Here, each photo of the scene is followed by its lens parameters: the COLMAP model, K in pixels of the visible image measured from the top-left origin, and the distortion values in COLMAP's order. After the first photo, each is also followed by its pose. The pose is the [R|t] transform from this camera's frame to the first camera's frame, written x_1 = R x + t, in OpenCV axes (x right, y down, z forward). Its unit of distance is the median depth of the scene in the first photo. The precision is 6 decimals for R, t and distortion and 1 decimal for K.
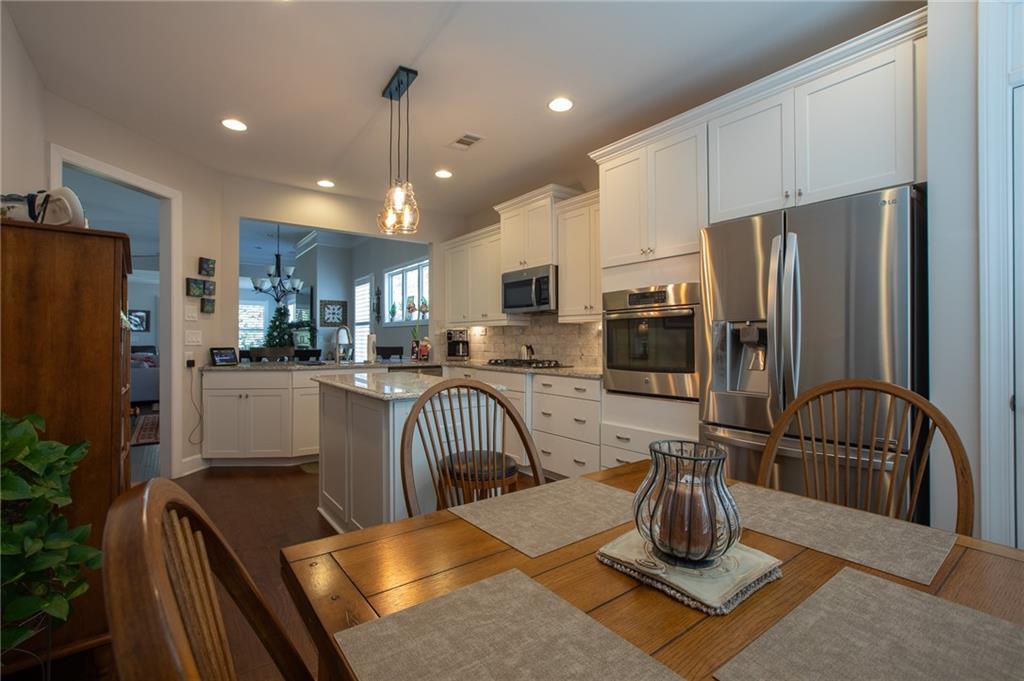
lens RADIAL K [[467.3, 0, 502.0], [0, 467.3, 338.5], [0, 0, 1]] dist [-0.004696, 0.000457]
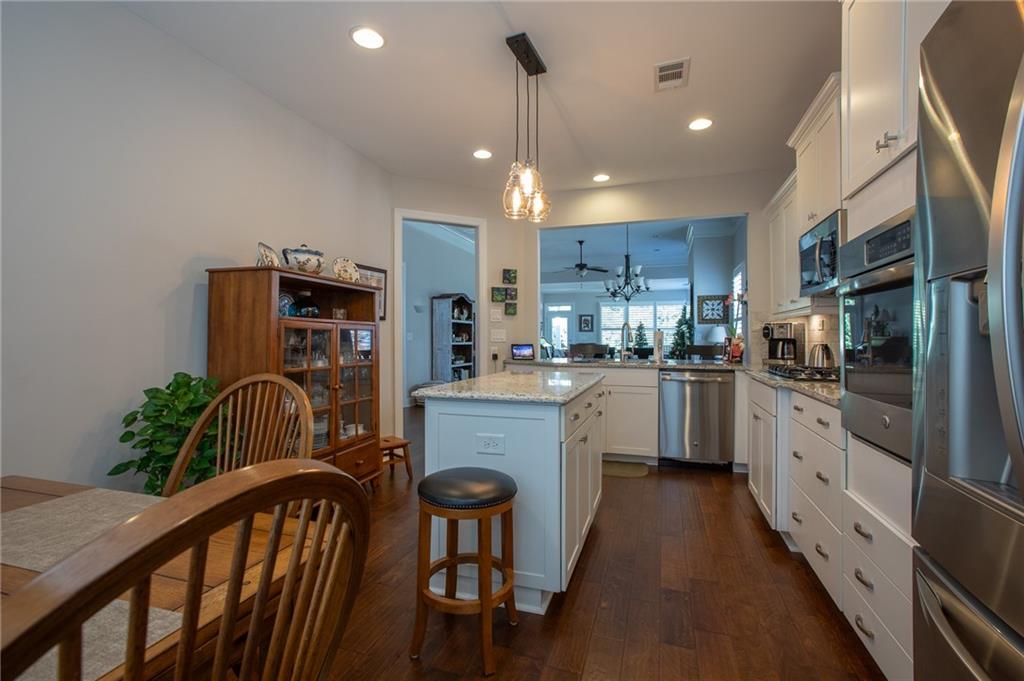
lens RADIAL K [[467.3, 0, 509.3], [0, 467.3, 340.9], [0, 0, 1]] dist [-0.004696, 0.000457]
pose [[0.583112, 0.002875, -0.812387, 0.332013], [0.003199, 0.999978, 0.005835, 0.004845], [0.812386, -0.006002, 0.583089, 0.290895]]
